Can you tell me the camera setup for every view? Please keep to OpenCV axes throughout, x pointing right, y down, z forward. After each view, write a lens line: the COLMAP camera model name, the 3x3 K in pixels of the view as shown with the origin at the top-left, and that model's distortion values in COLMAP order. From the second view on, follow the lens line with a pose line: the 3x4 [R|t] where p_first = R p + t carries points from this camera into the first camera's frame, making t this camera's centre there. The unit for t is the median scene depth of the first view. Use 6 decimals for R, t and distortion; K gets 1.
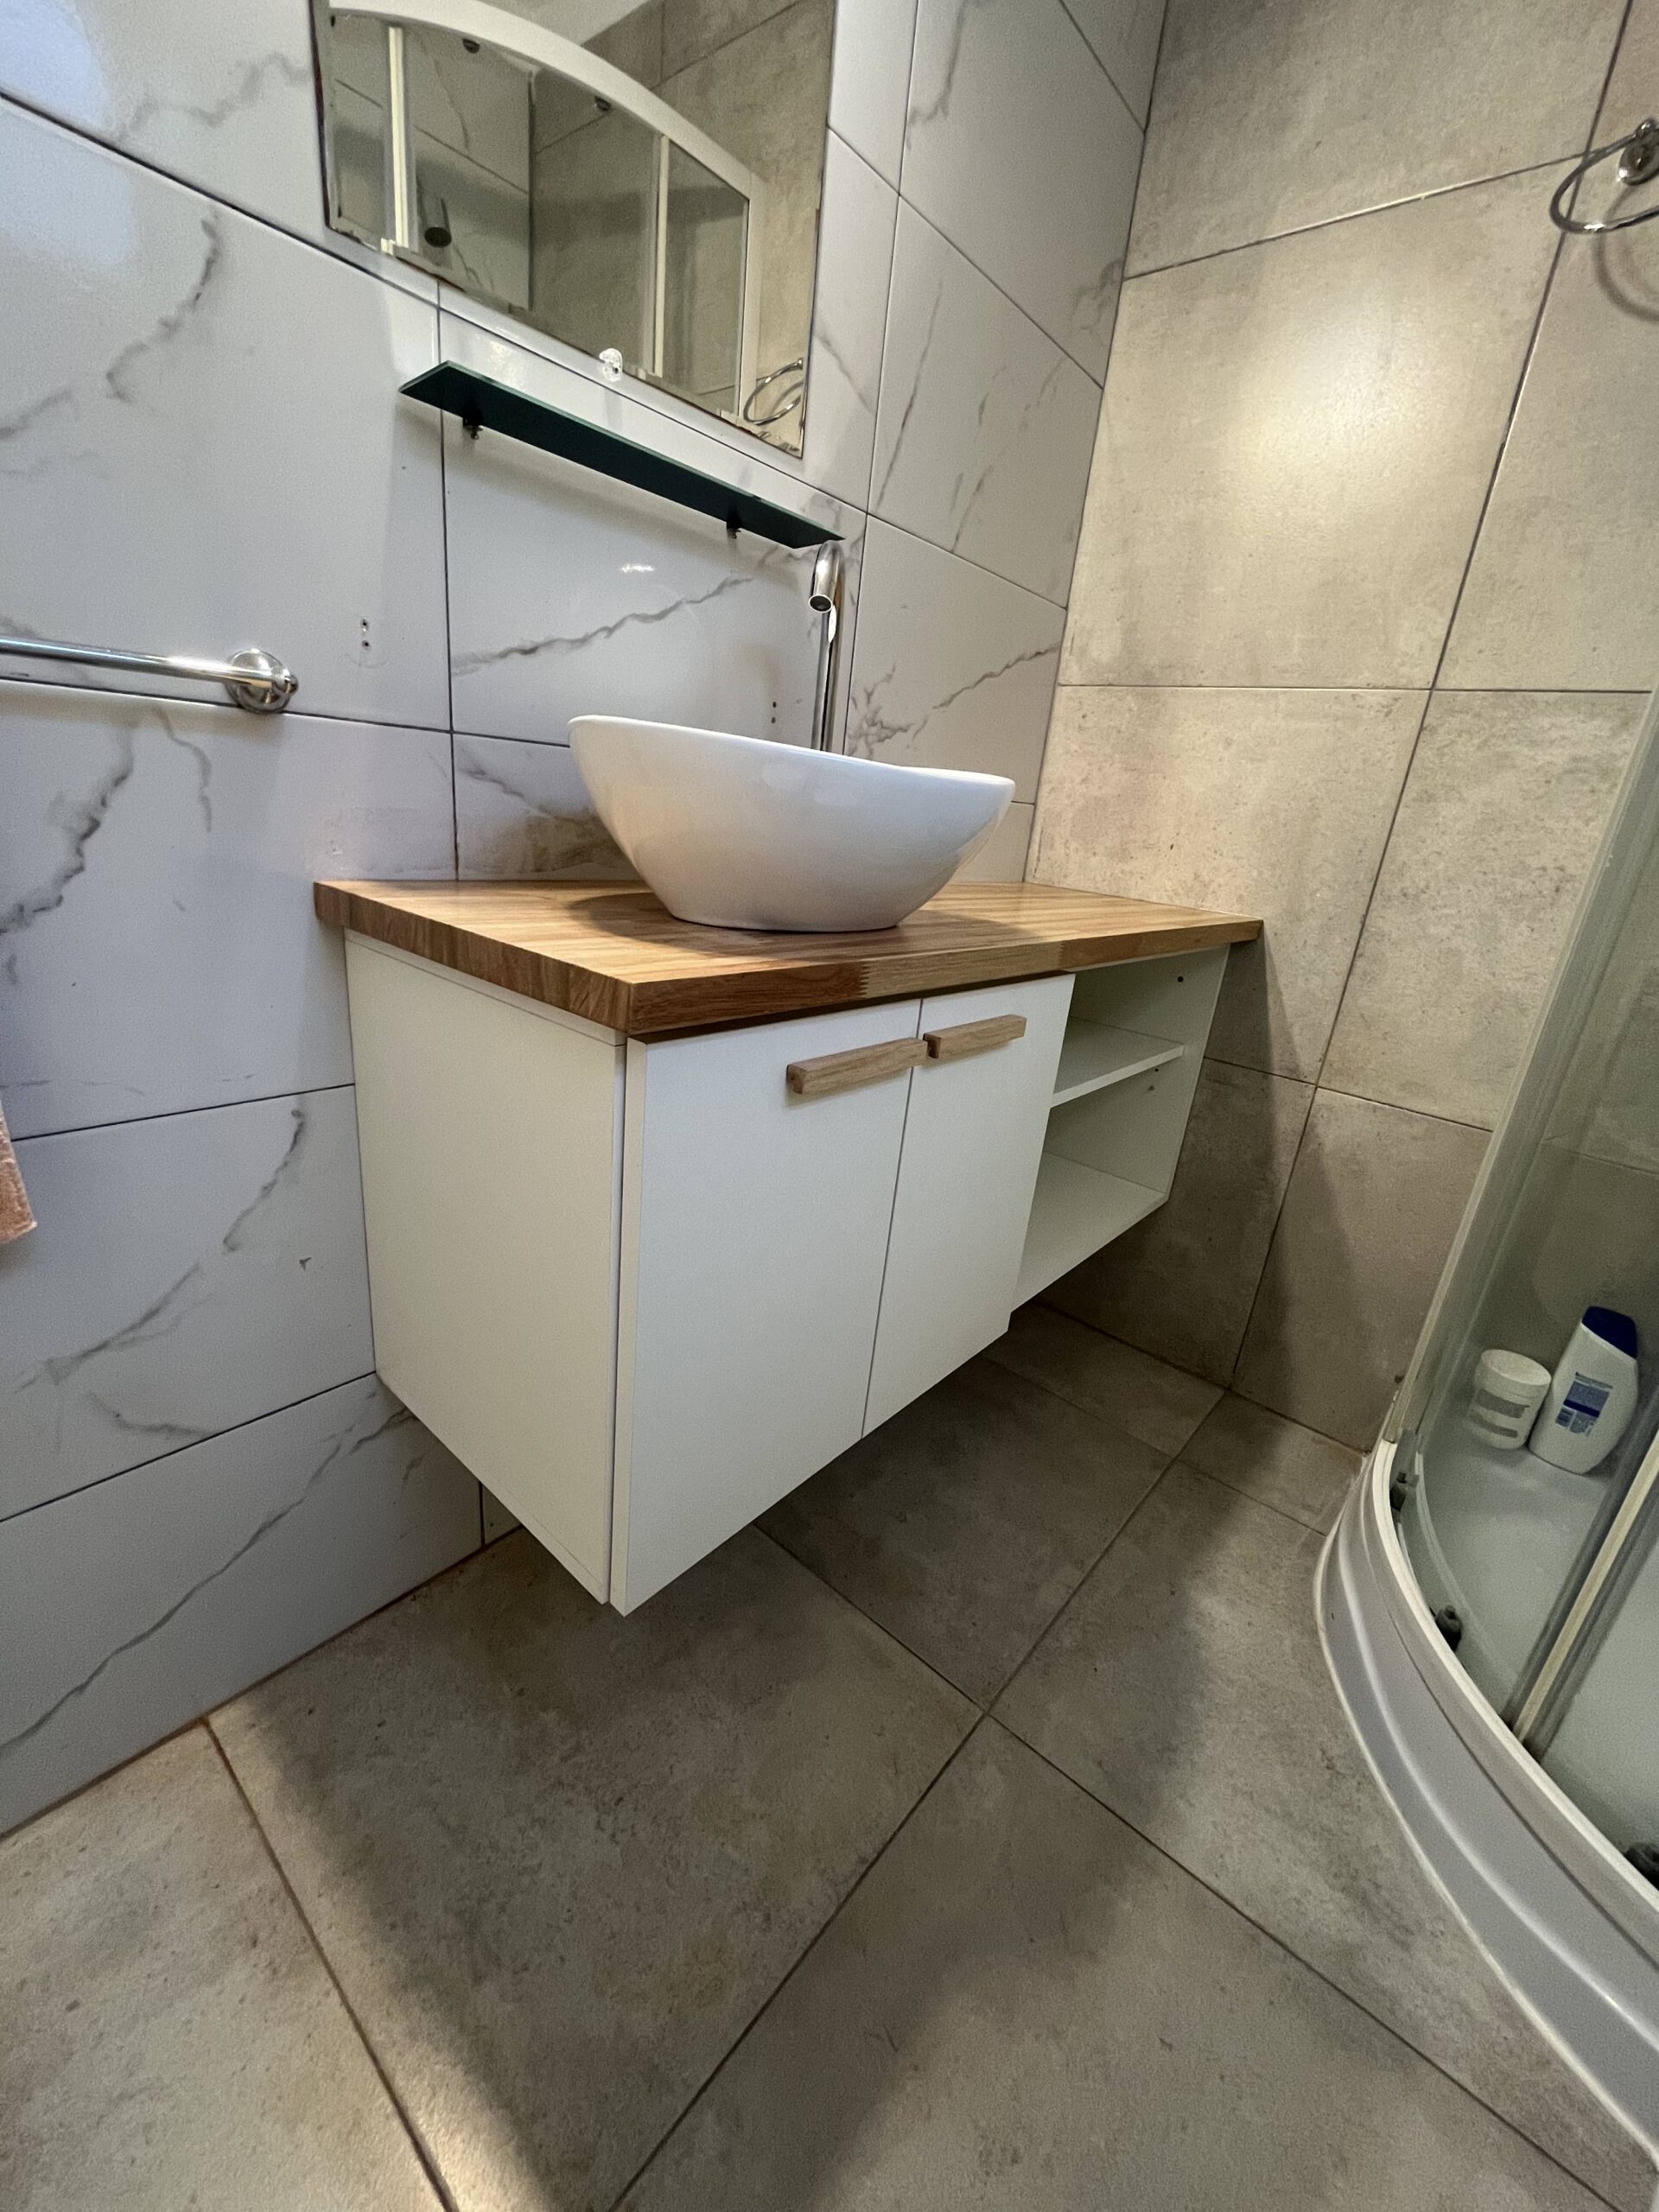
lens RADIAL K [[896.9, 0, 830.9], [0, 896.9, 1099.4], [0, 0, 1]] dist [-0.004776, 0.000528]
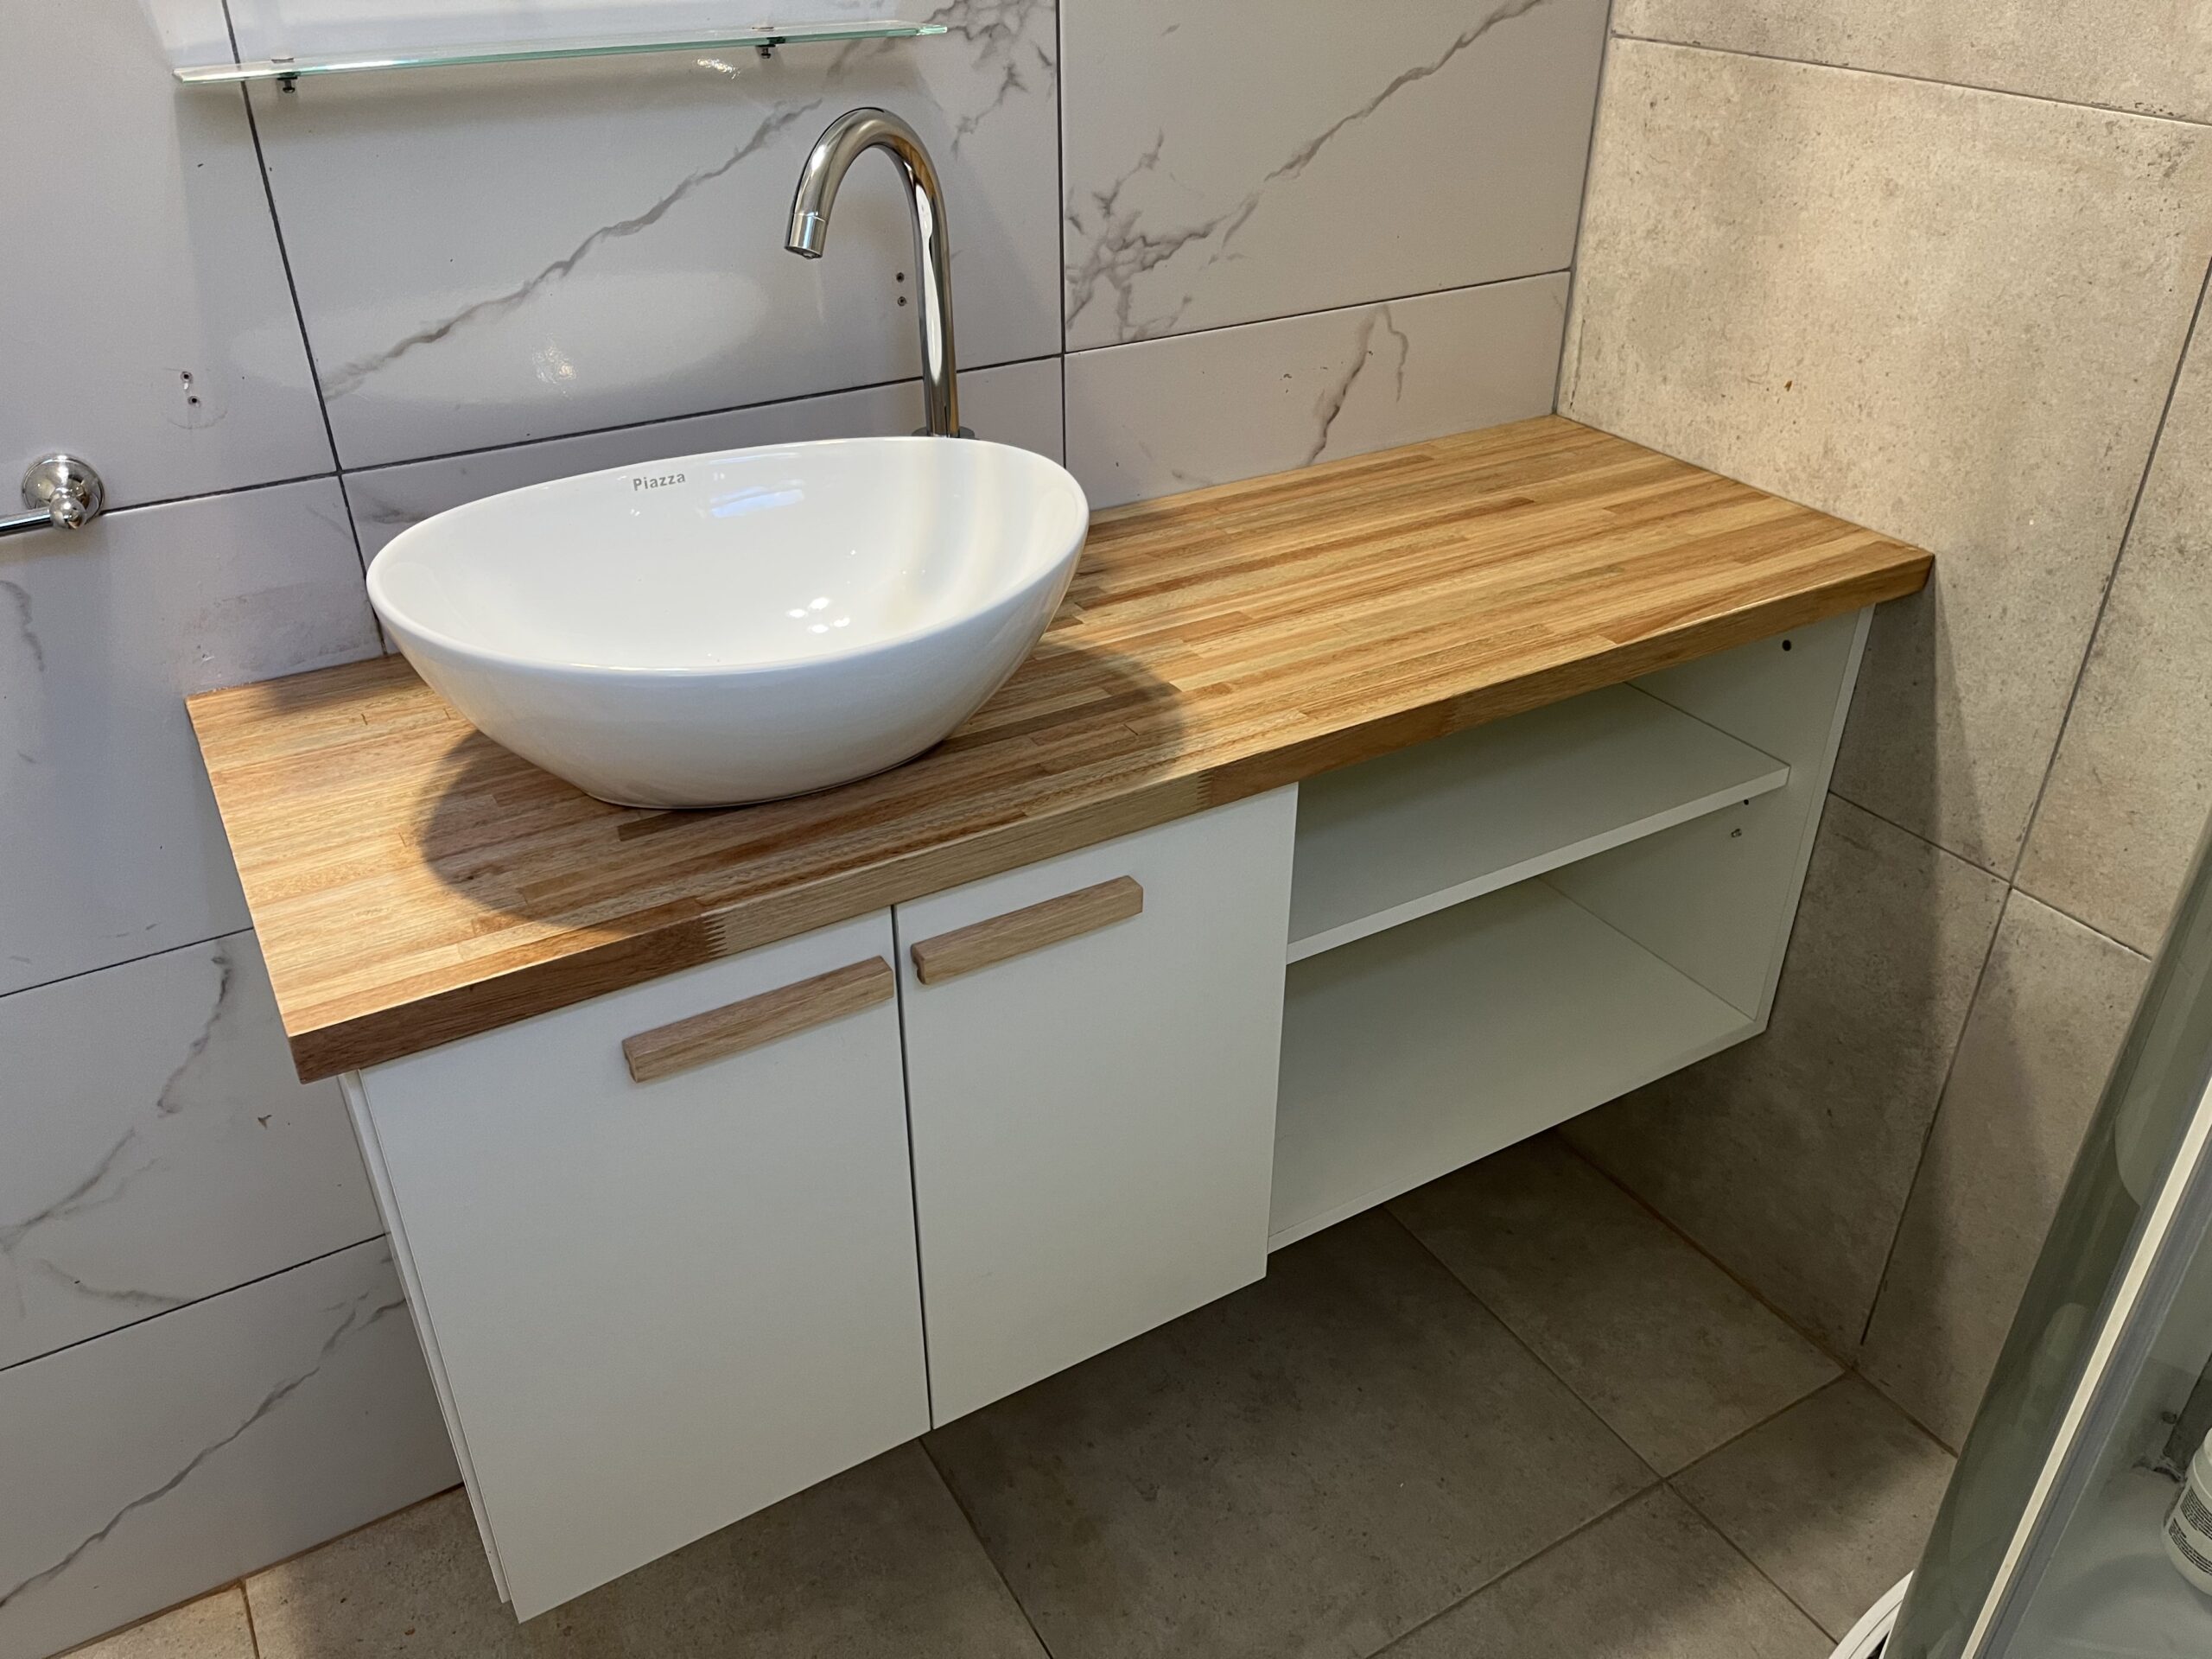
lens RADIAL K [[1689.2, 0, 1107.5], [0, 1689.2, 845.6], [0, 0, 1]] dist [0.053360, -0.075437]
pose [[0.941500, 0.080519, -0.327252, 0.450068], [-0.011155, 0.977953, 0.208526, -0.284956], [0.336827, -0.192677, 0.921641, -0.090091]]
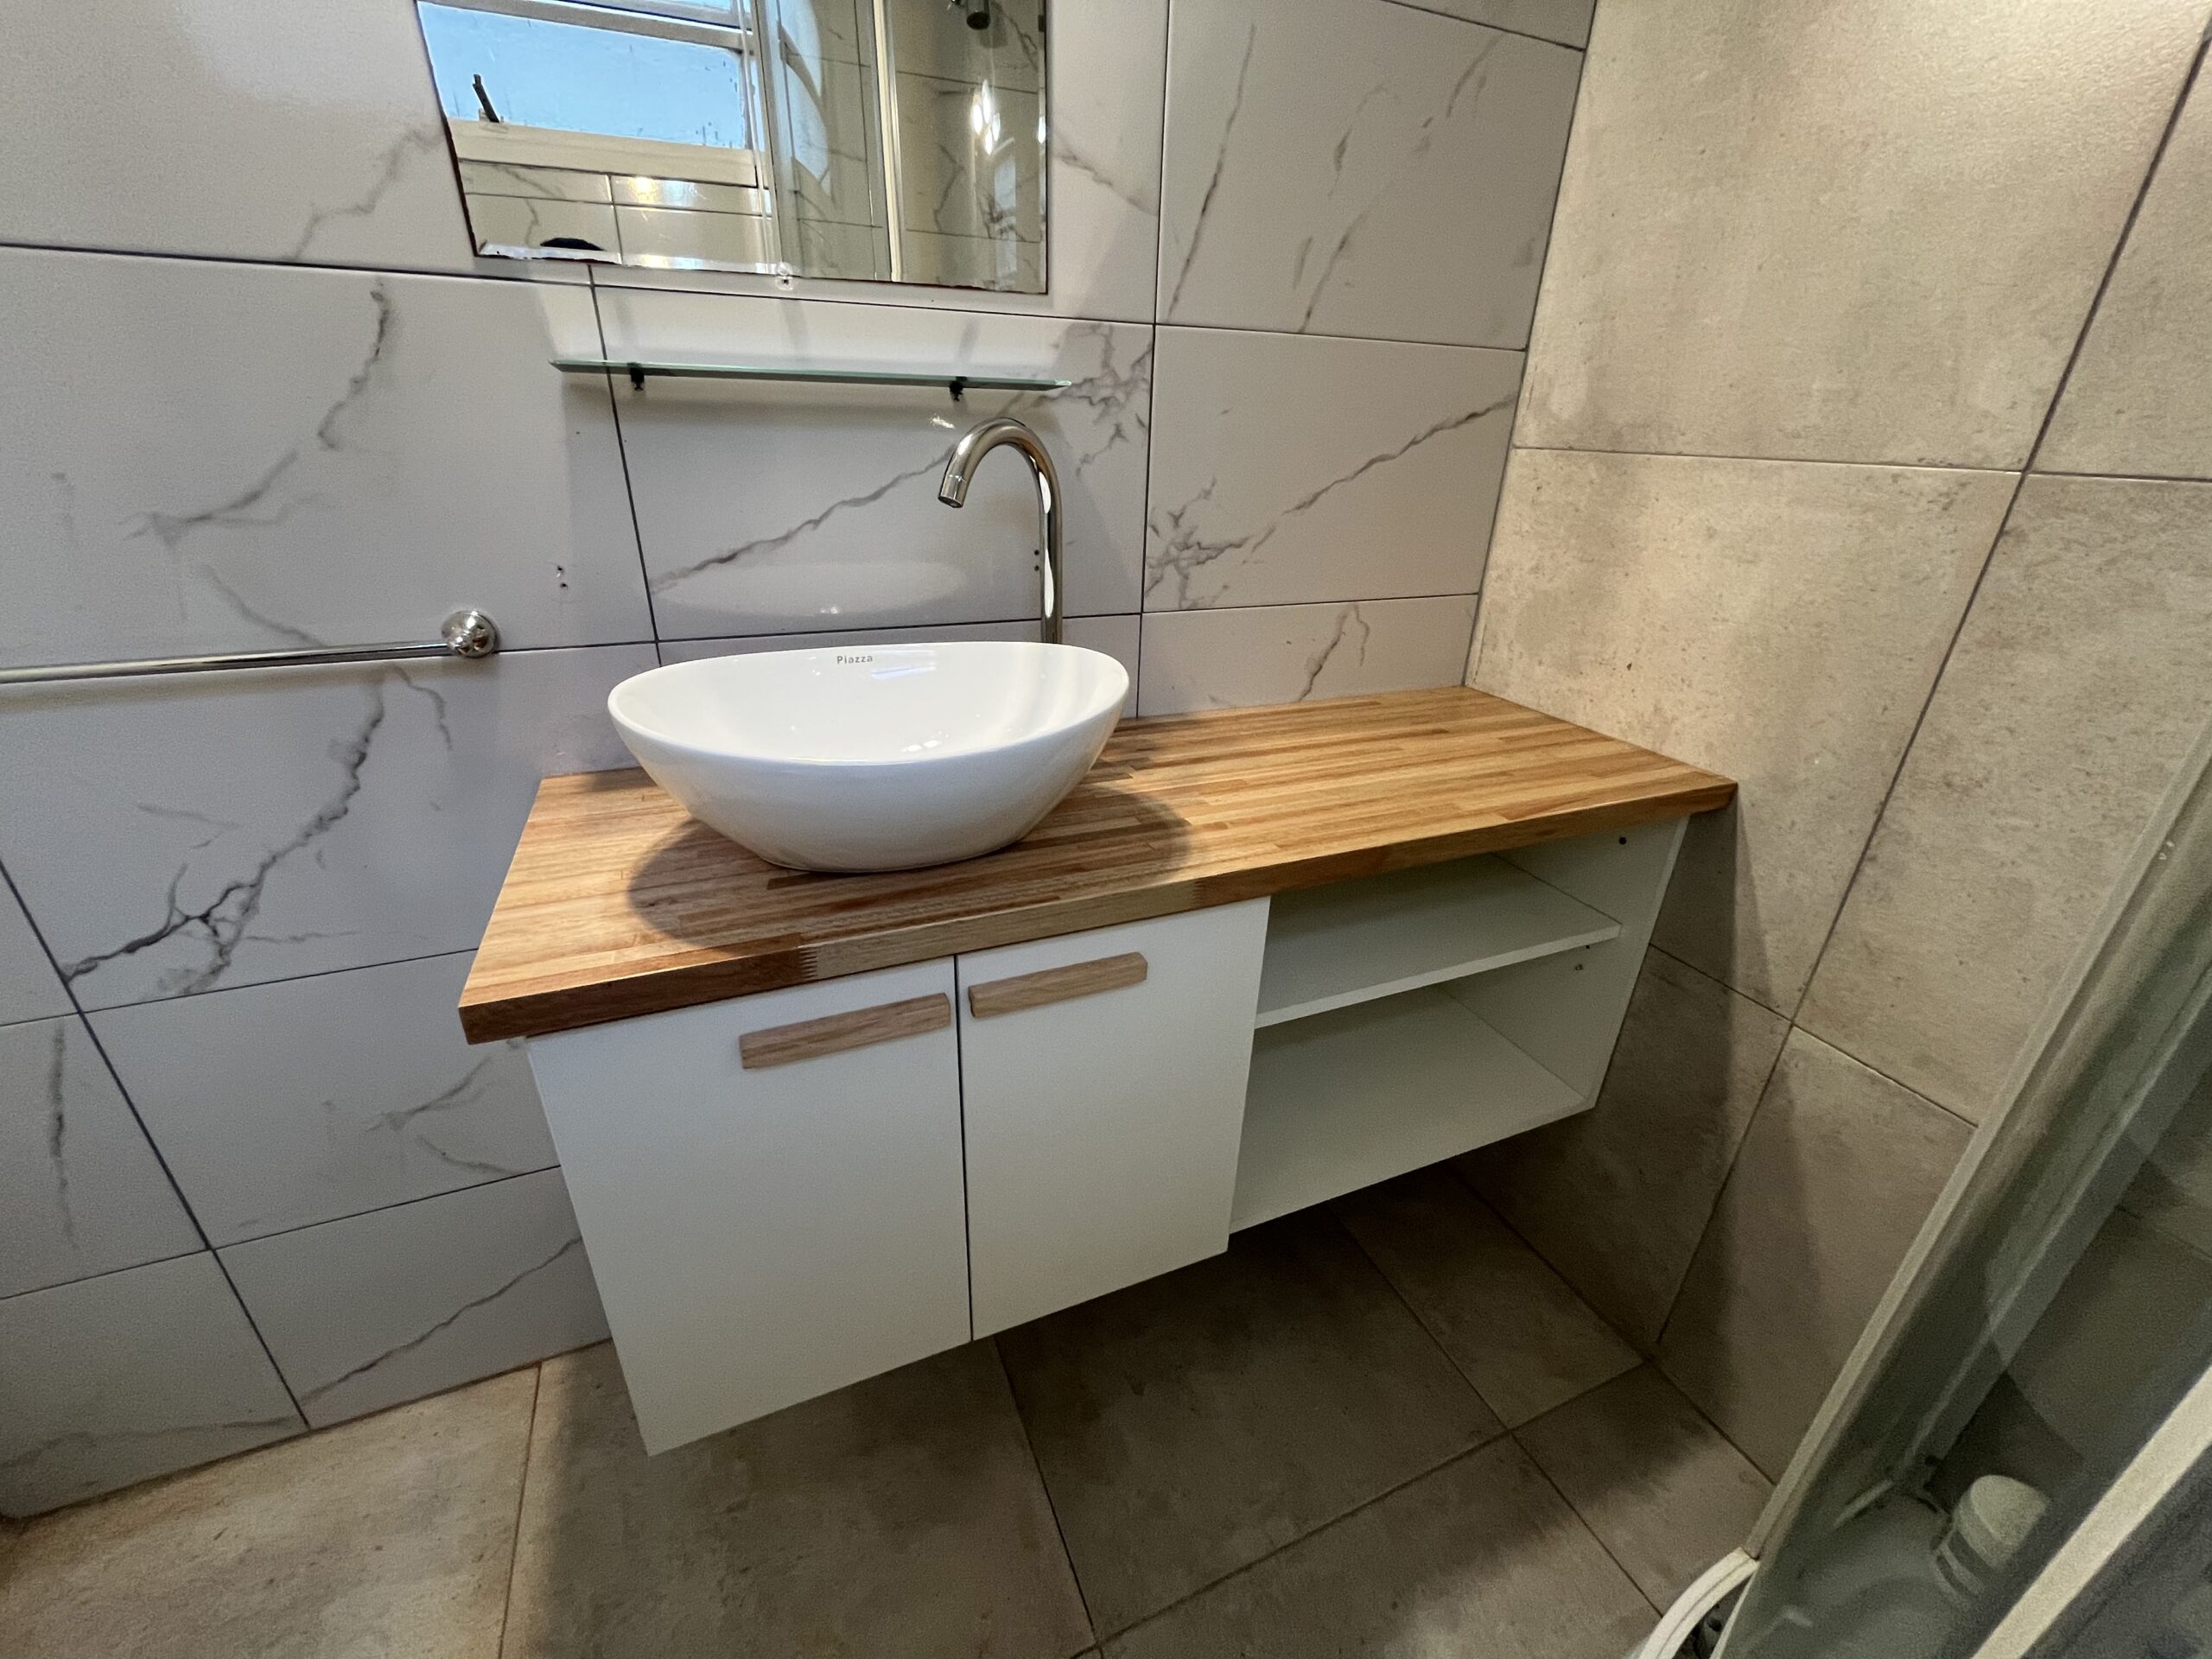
lens RADIAL K [[896.9, 0, 1101.3], [0, 896.9, 830.4], [0, 0, 1]] dist [-0.004776, 0.000528]
pose [[0.892913, 0.113824, -0.435603, 0.416683], [-0.082766, 0.992525, 0.089691, -0.223603], [0.442556, -0.044033, 0.895659, 0.155836]]
